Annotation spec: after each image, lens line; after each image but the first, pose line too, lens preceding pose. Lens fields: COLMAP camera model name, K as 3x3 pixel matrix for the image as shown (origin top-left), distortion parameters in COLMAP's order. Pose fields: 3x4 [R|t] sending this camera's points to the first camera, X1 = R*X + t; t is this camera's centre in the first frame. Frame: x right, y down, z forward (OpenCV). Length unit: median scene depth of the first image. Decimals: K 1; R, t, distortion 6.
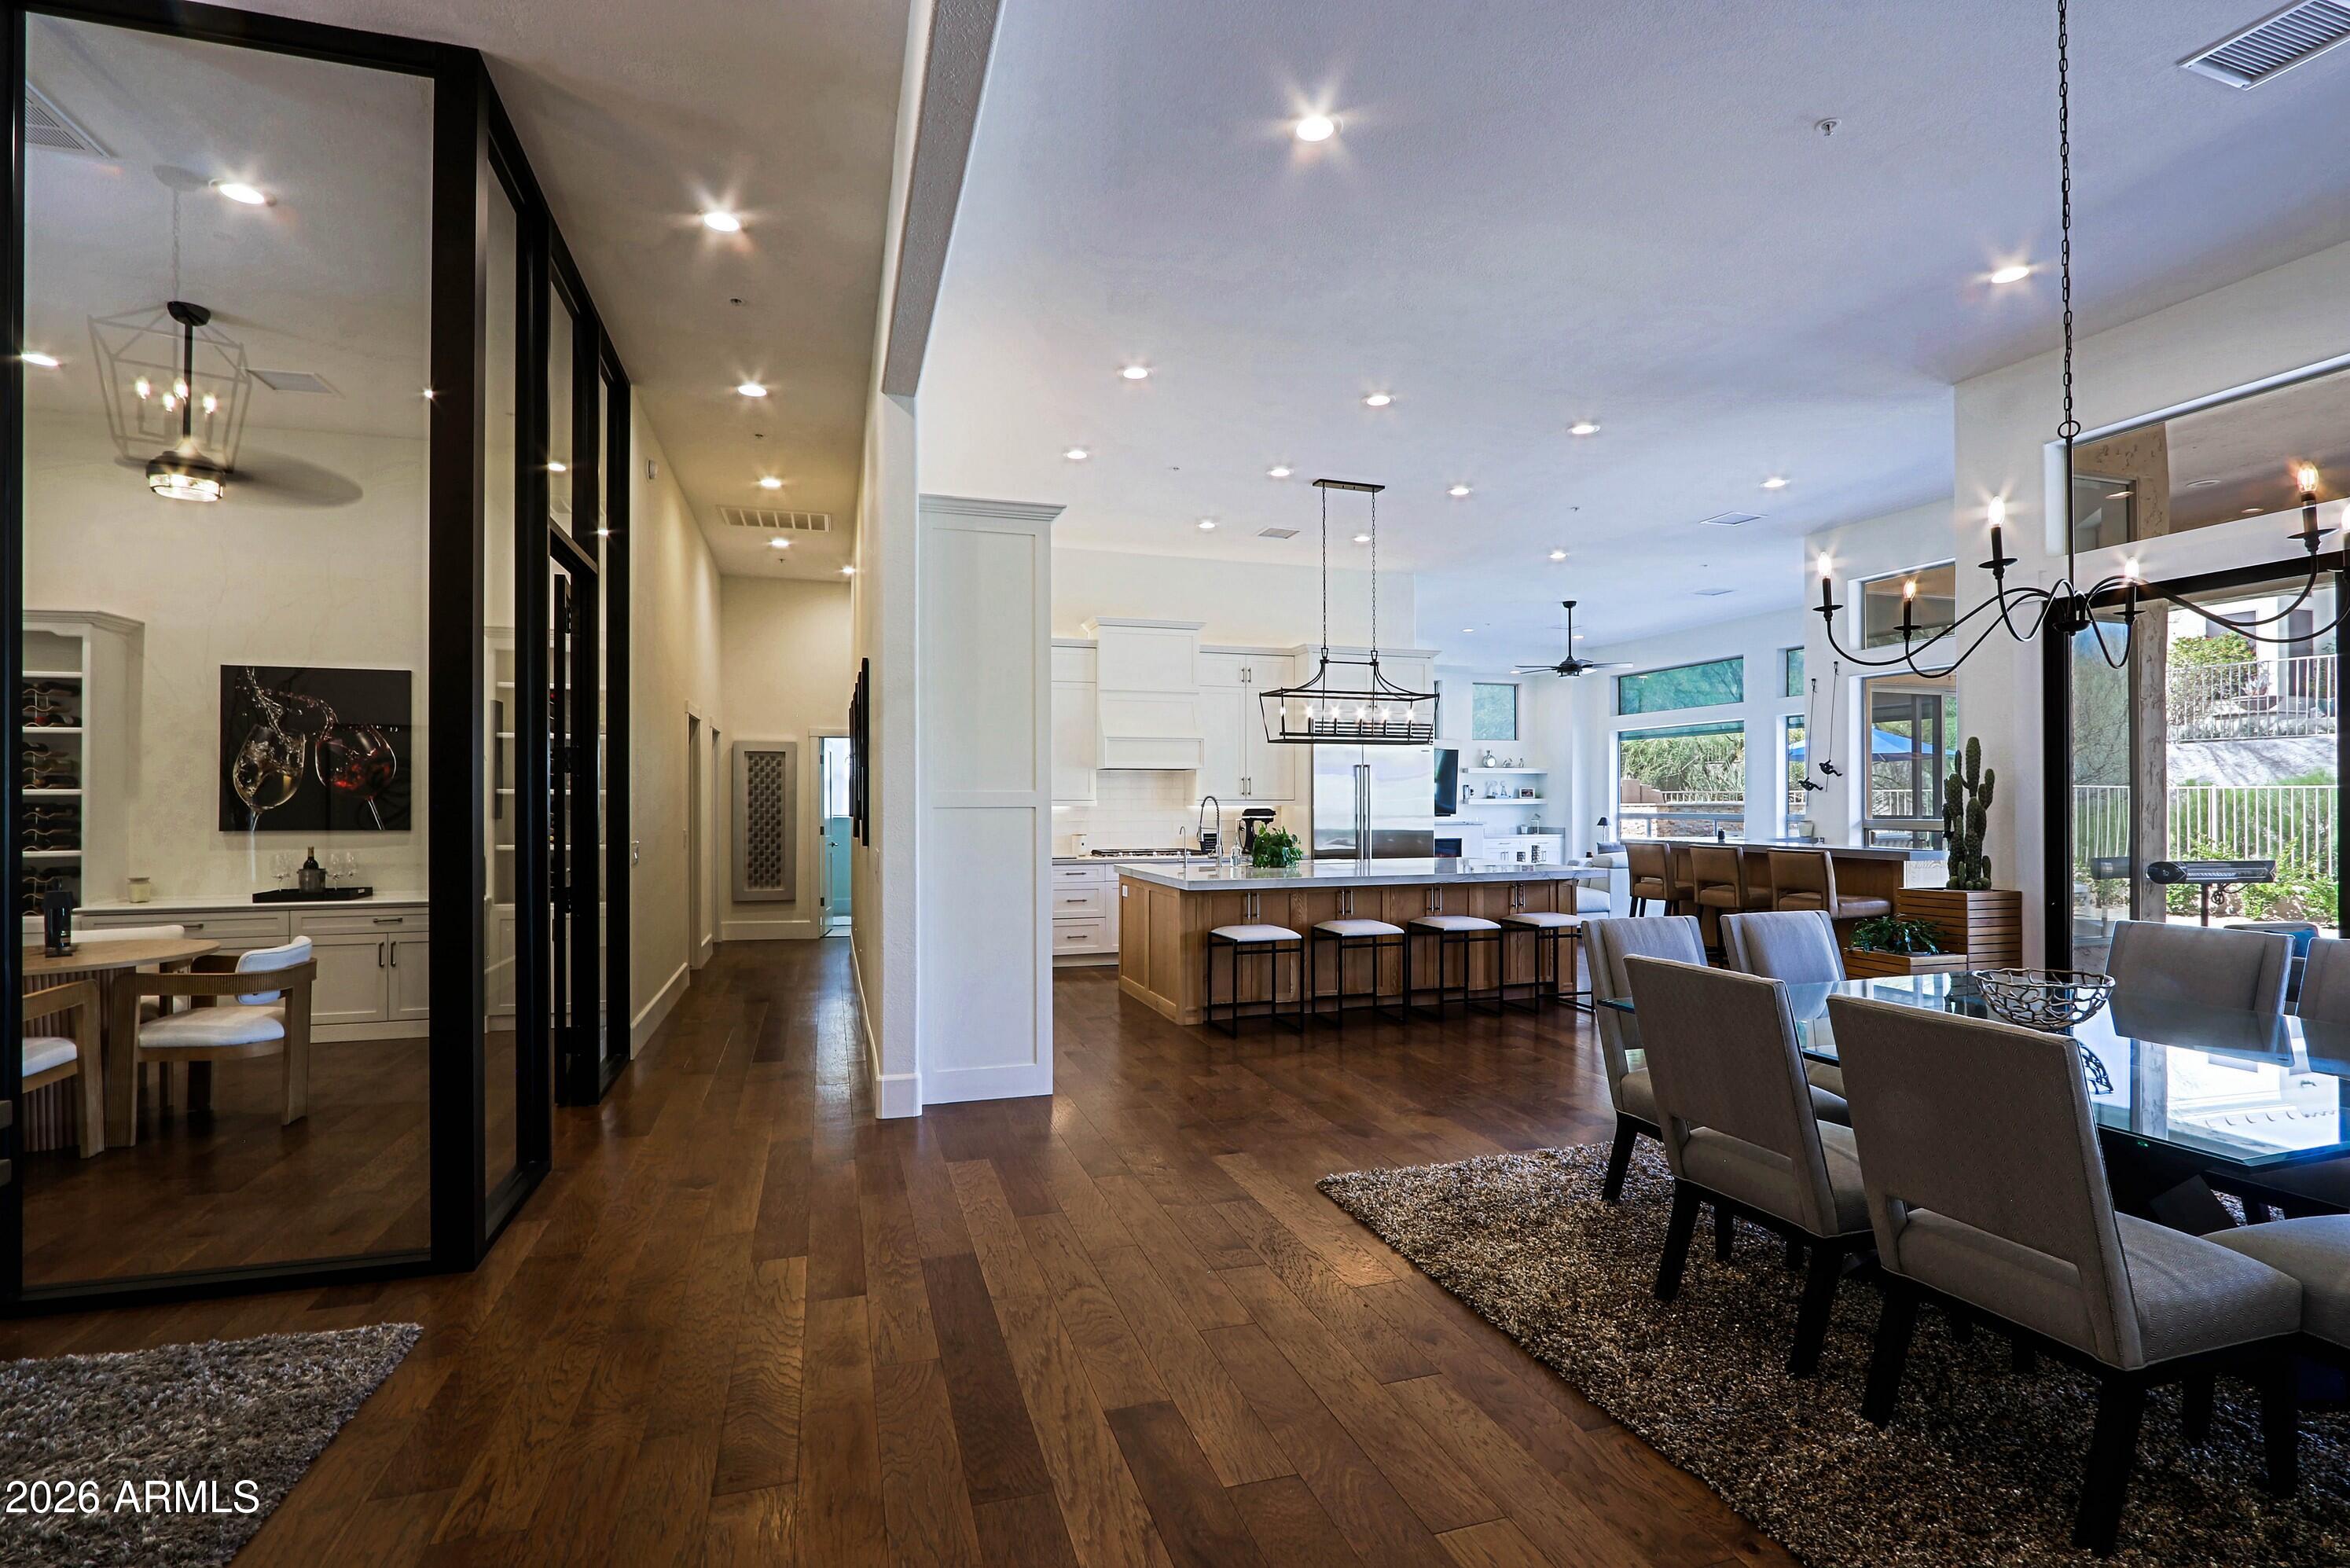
lens RADIAL K [[1109.5, 0, 1167.7], [0, 1109.5, 812.3], [0, 0, 1]] dist [-0.005709, -0.000667]
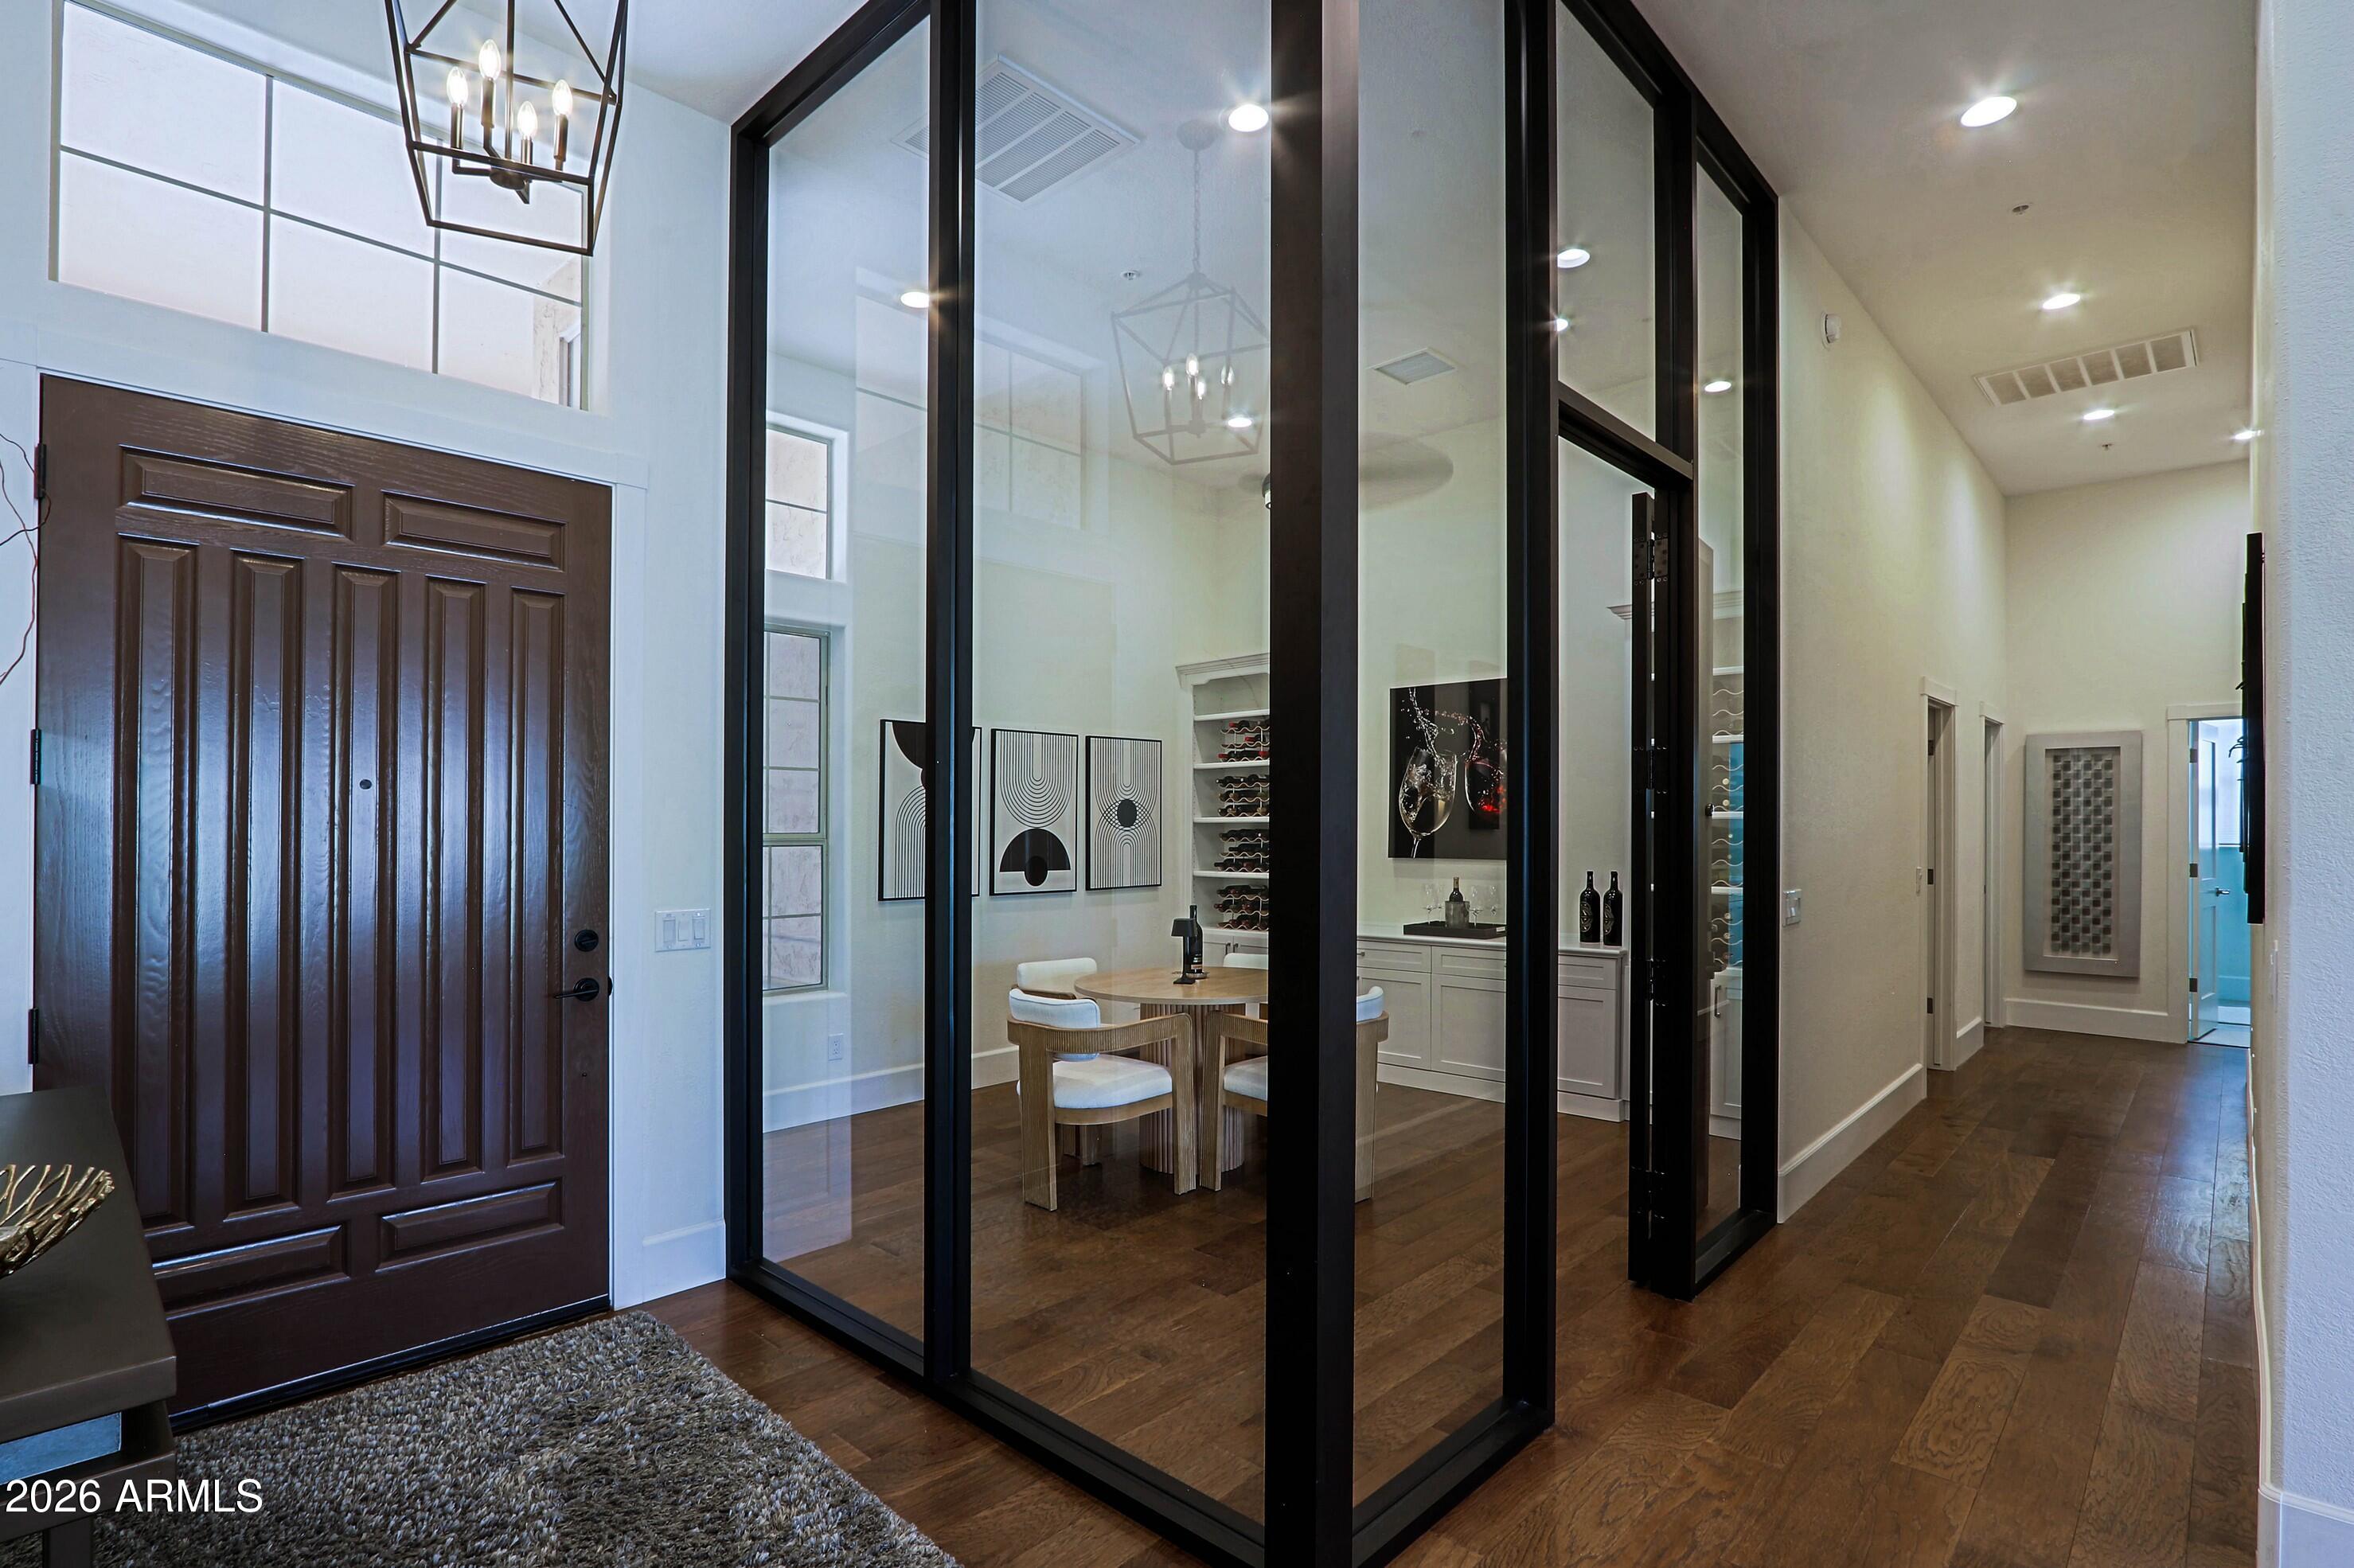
lens RADIAL K [[1139.4, 0, 1141.4], [0, 1139.4, 828.6], [0, 0, 1]] dist [-0.029463, 0.008757]
pose [[0.474113, 0.000129, -0.880464, -0.070155], [-0.003351, 0.999993, -0.001658, -0.006514], [0.880458, 0.003736, 0.474110, 0.322662]]
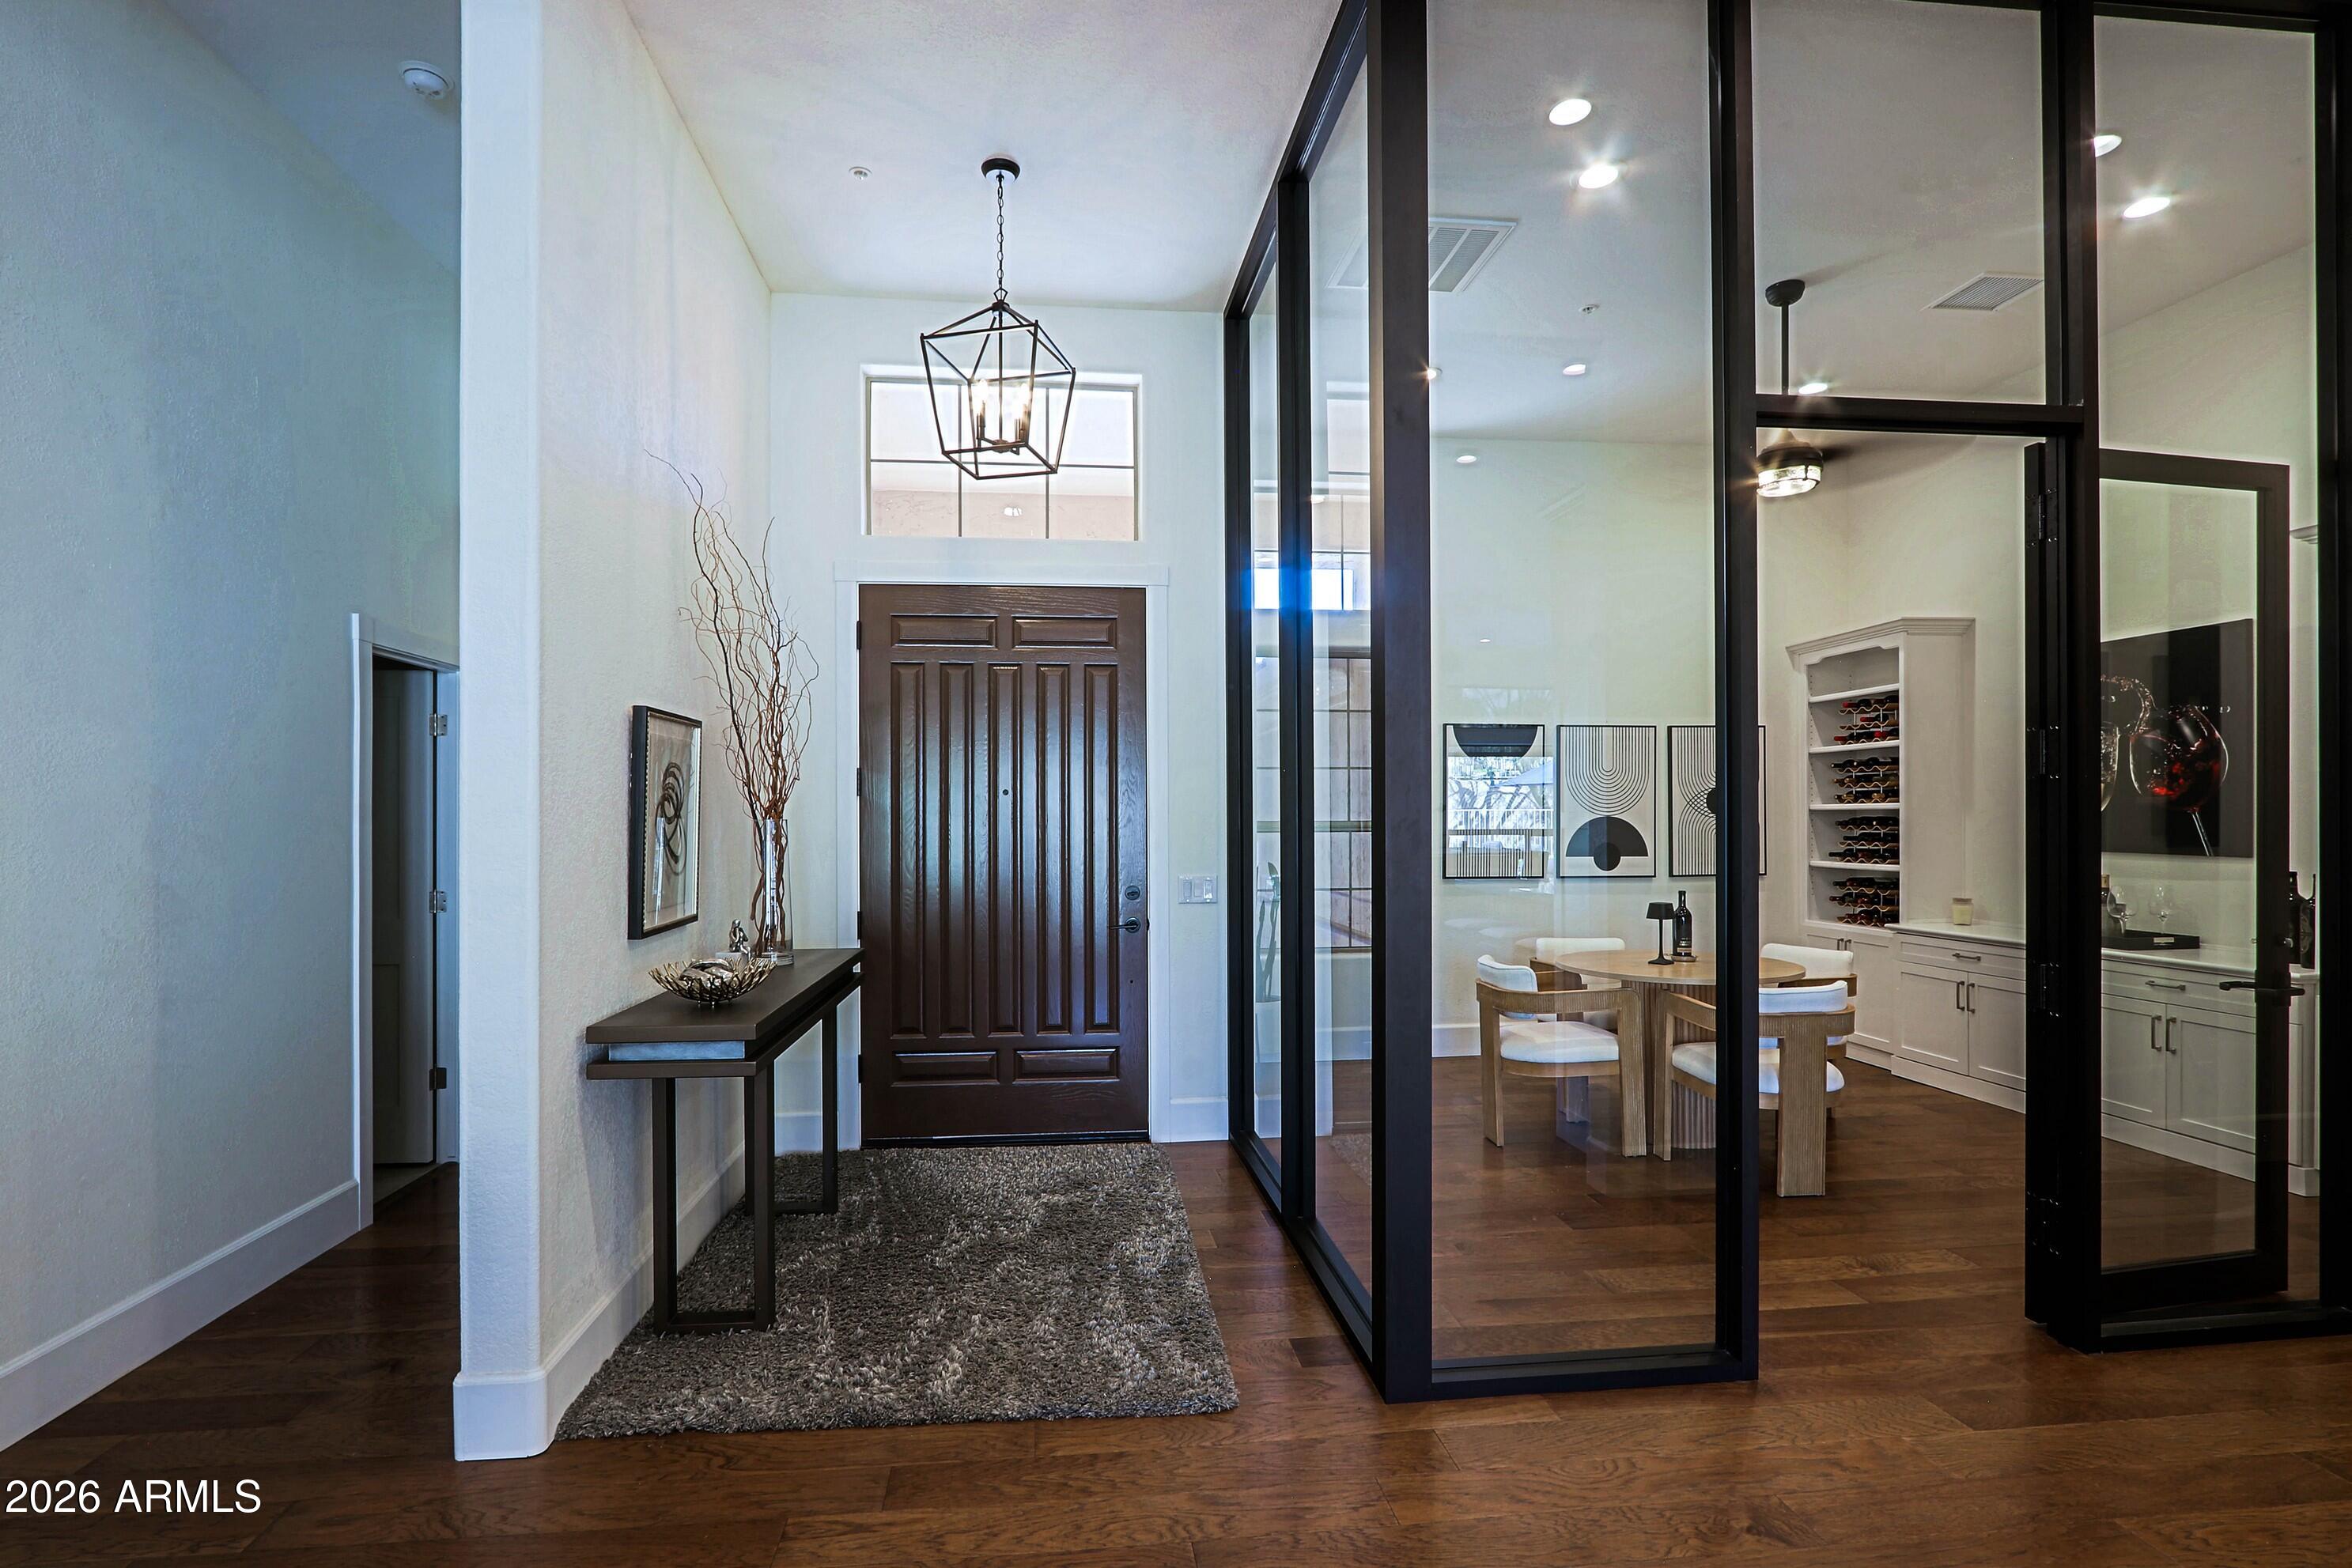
lens RADIAL K [[1132.3, 0, 1171.4], [0, 1132.3, 825.4], [0, 0, 1]] dist [-0.011892, 0.000562]
pose [[-0.191336, 0.009334, -0.981480, 0.108938], [-0.002158, 0.999948, 0.009930, -0.009106], [0.981522, 0.004018, -0.191306, 0.512434]]
